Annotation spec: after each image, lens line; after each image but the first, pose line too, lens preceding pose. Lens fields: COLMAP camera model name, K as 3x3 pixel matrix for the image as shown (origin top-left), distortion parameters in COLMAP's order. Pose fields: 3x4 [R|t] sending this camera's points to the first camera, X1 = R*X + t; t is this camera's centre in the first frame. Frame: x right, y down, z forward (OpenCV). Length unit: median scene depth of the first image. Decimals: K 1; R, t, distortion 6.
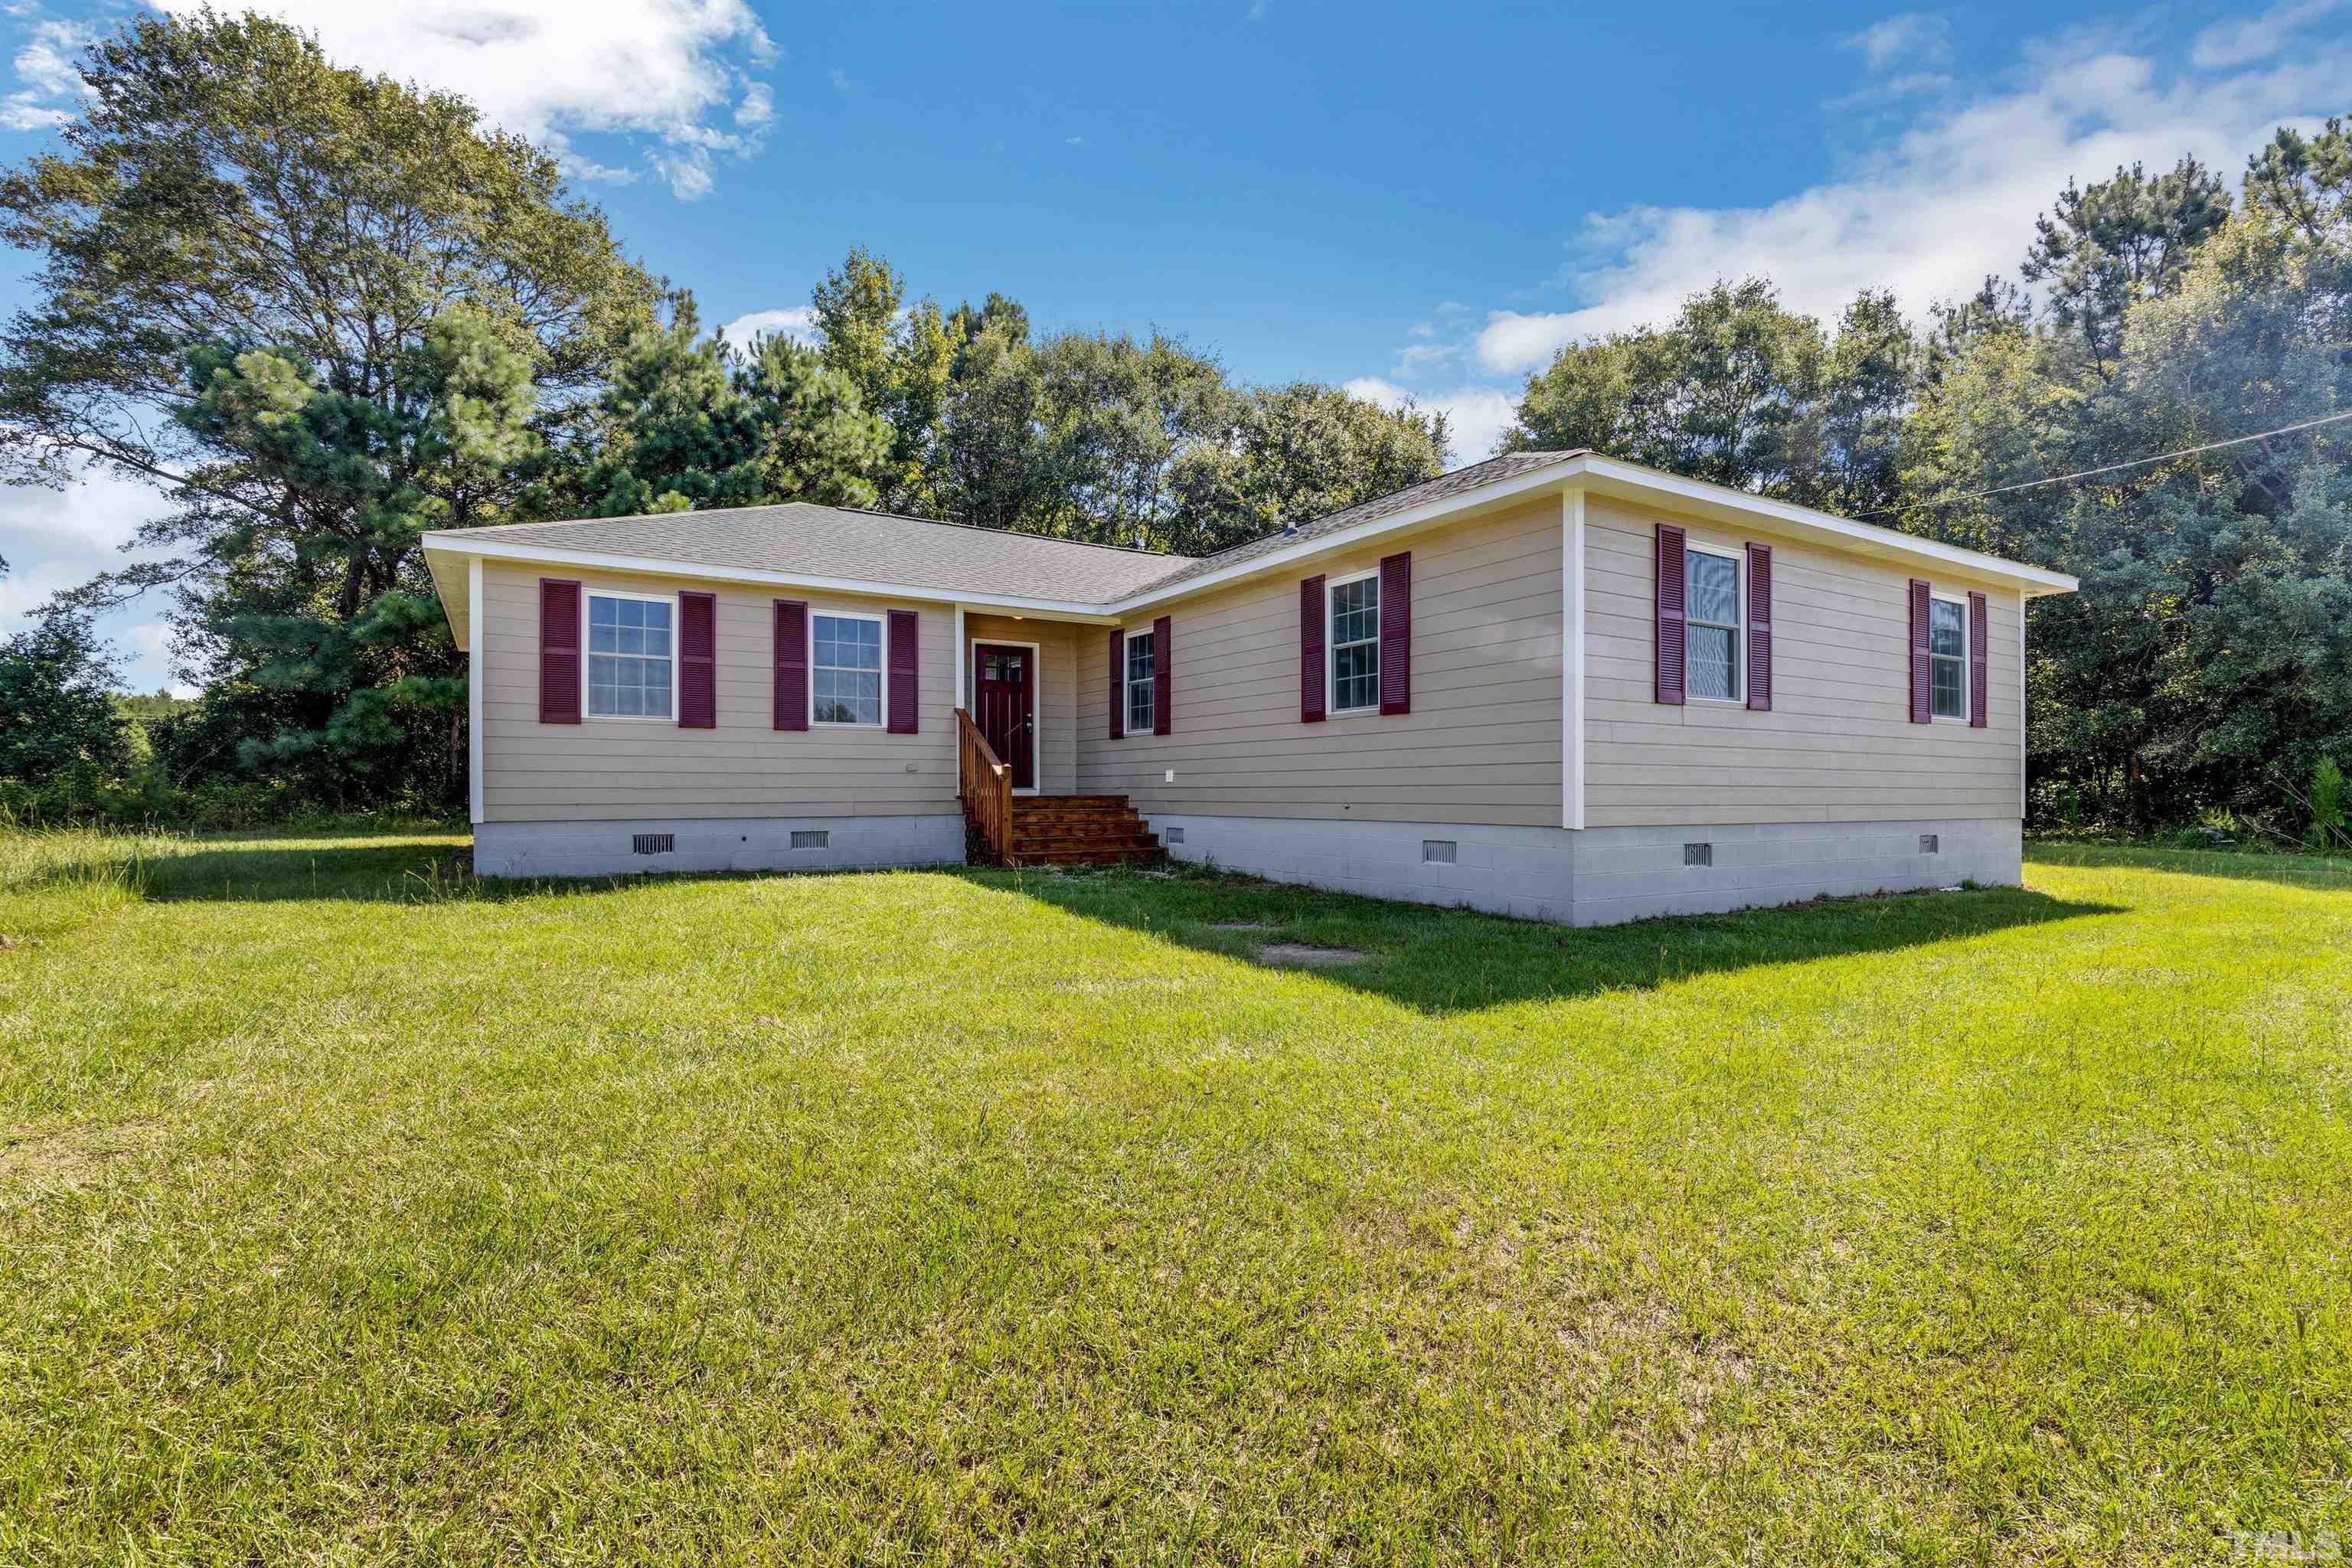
lens RADIAL K [[1084.1, 0, 1162.7], [0, 1084.1, 798.2], [0, 0, 1]] dist [0.004055, -0.000572]
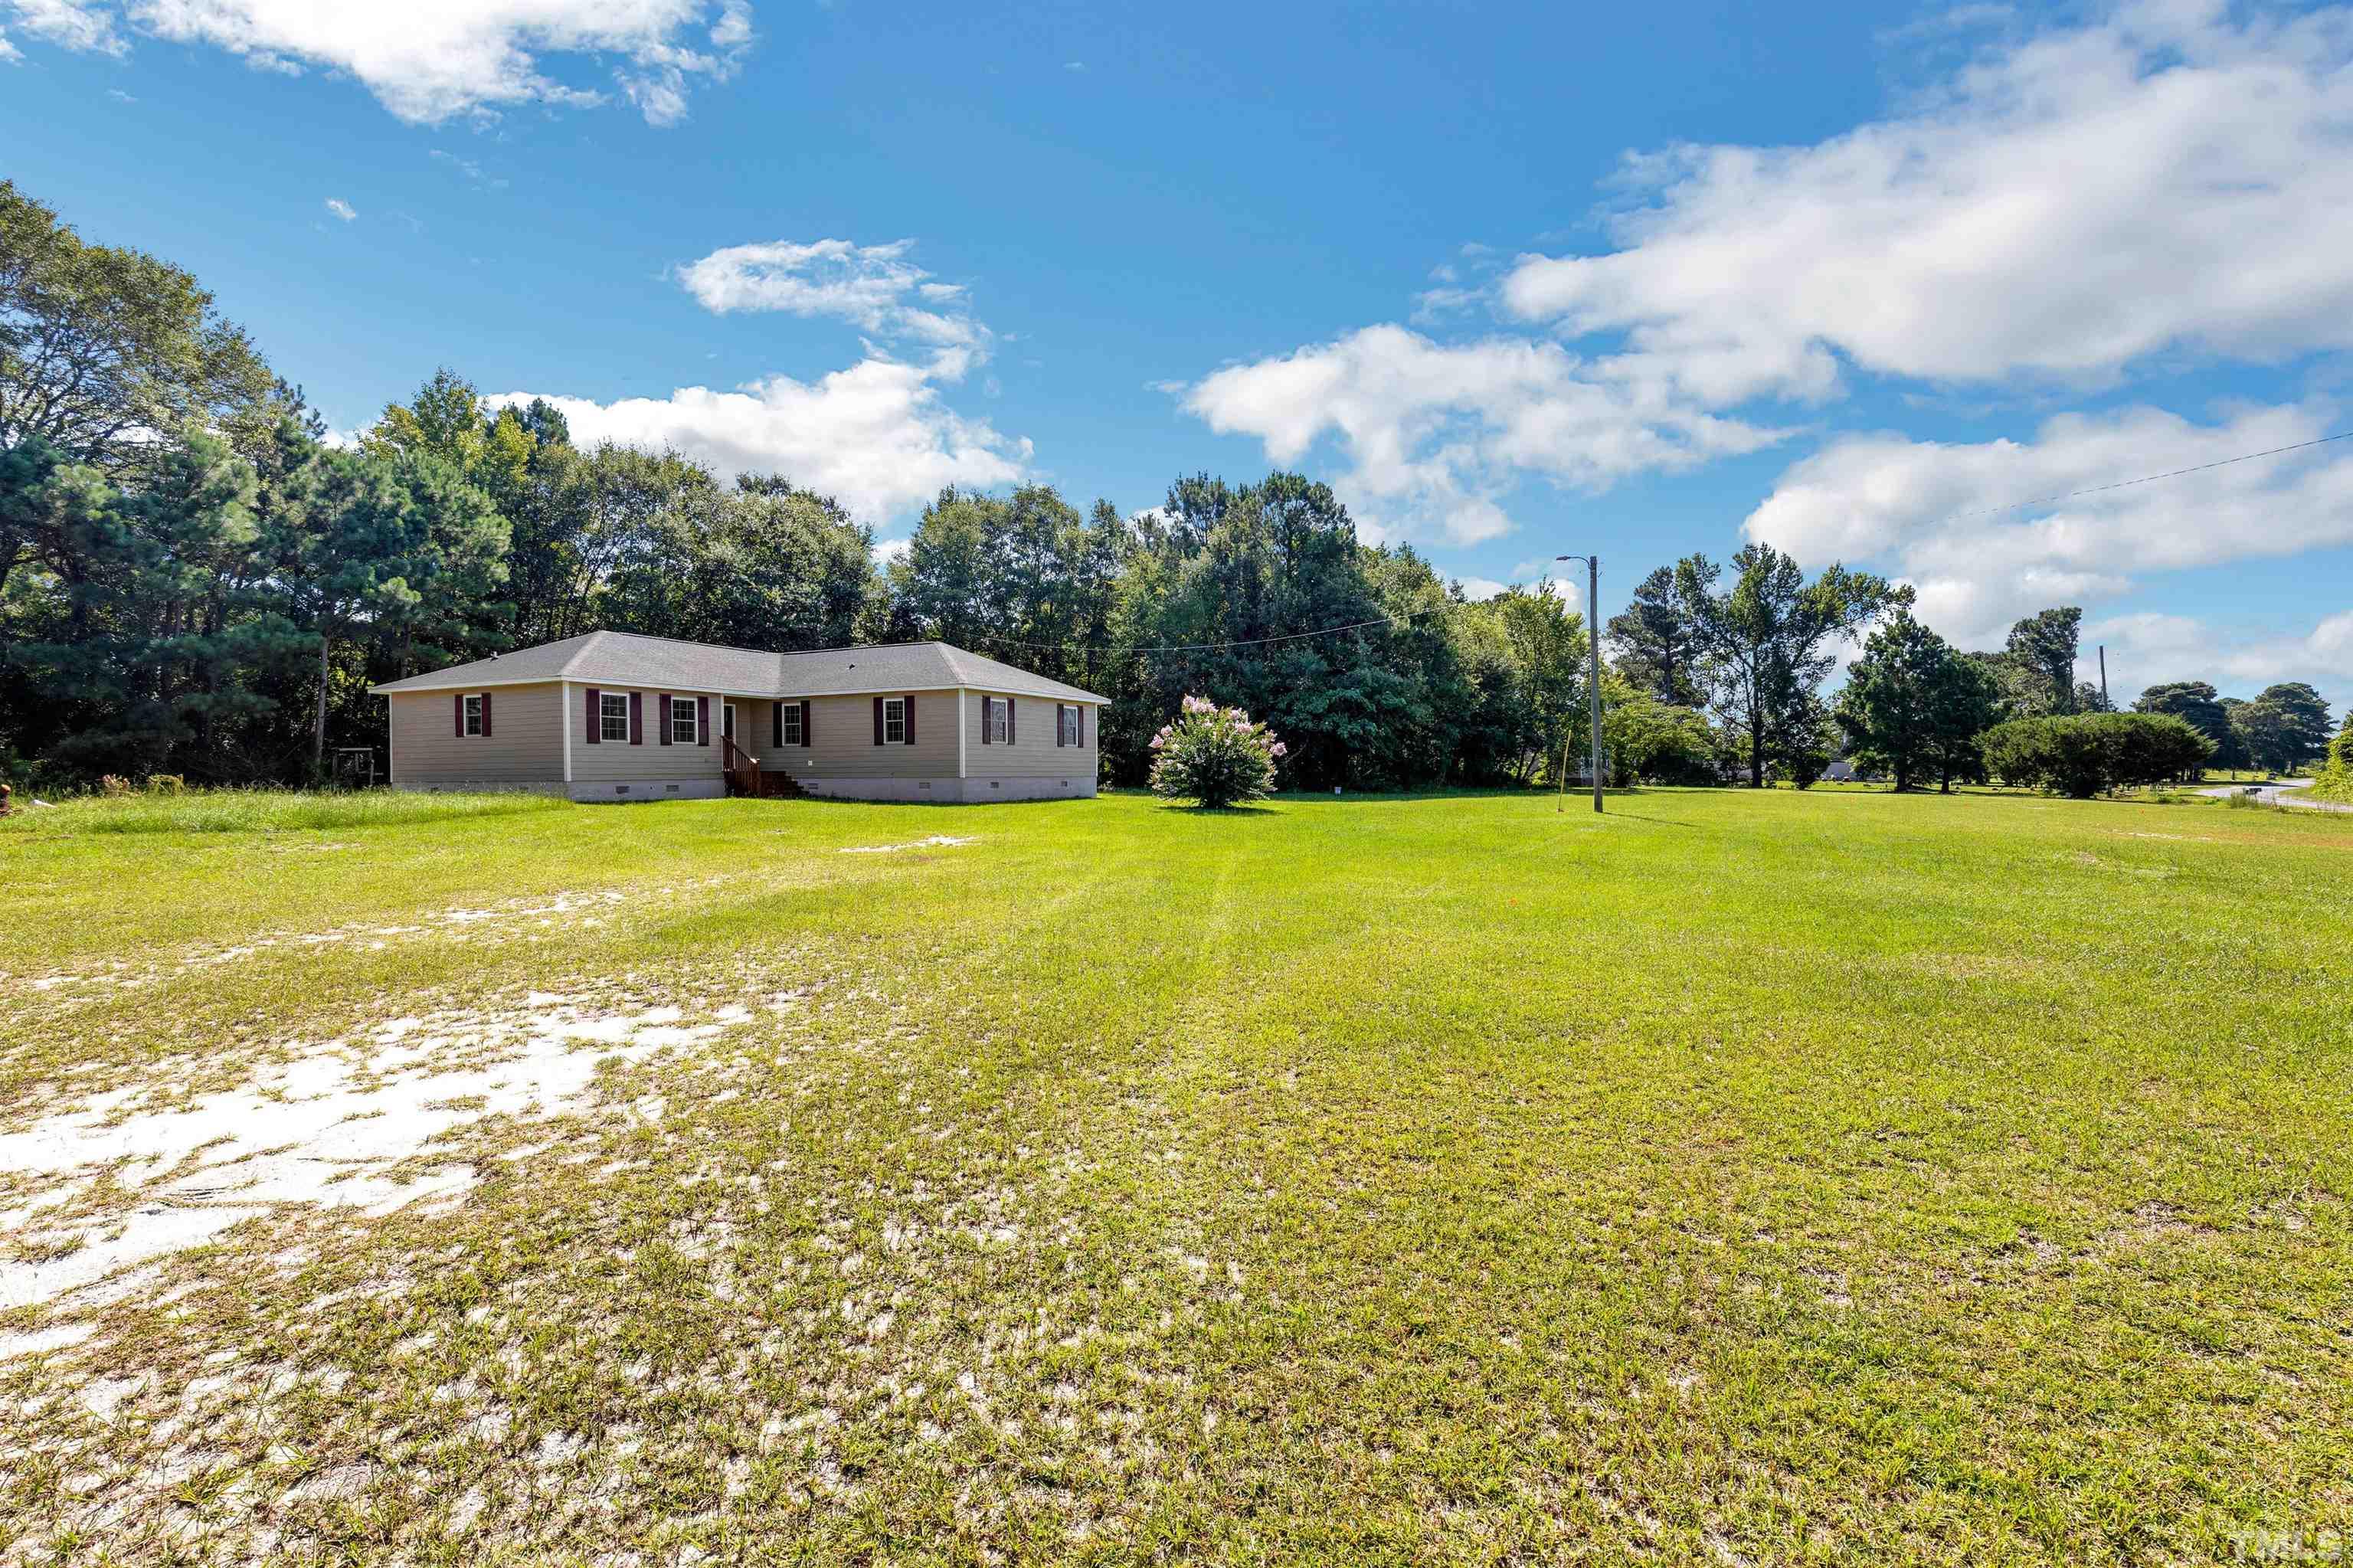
lens RADIAL K [[1084.6, 0, 1187.3], [0, 1084.6, 781.0], [0, 0, 1]] dist [0.004055, -0.000572]
pose [[0.836921, -0.009765, 0.547237, -0.384698], [0.009281, 0.999950, 0.003650, 0.012262], [-0.547245, 0.002024, 0.836970, -0.964145]]
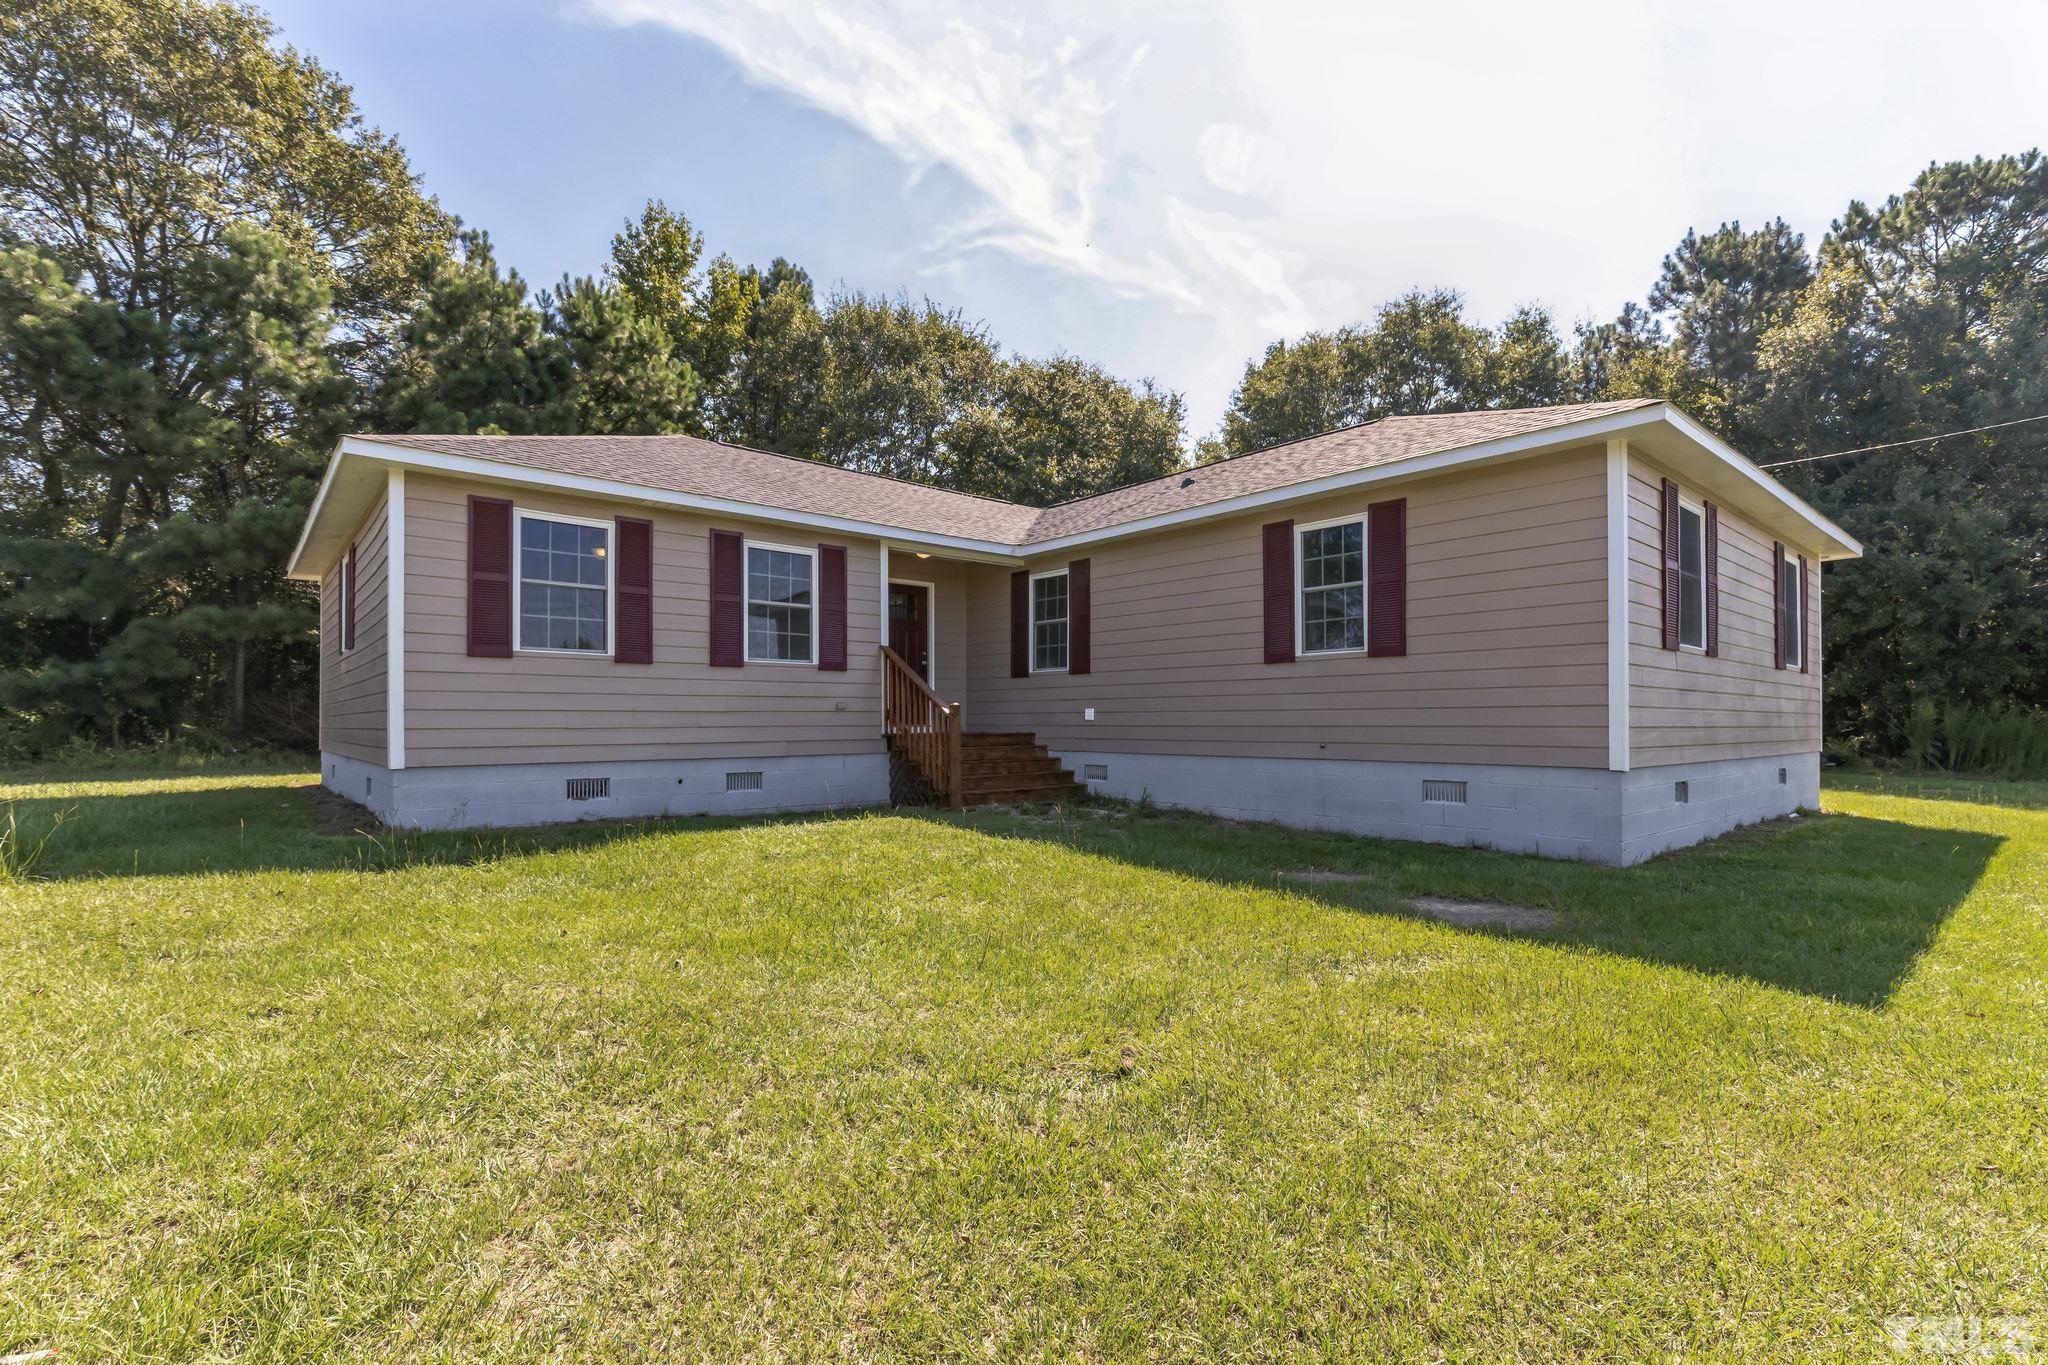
lens RADIAL K [[945.3, 0, 1018.1], [0, 945.3, 717.5], [0, 0, 1]] dist [0.002504, 0.000702]
pose [[0.987773, -0.000006, 0.155900, -0.118315], [0.001628, 0.999946, -0.010277, -0.004989], [-0.155891, 0.010405, 0.987719, 0.075735]]
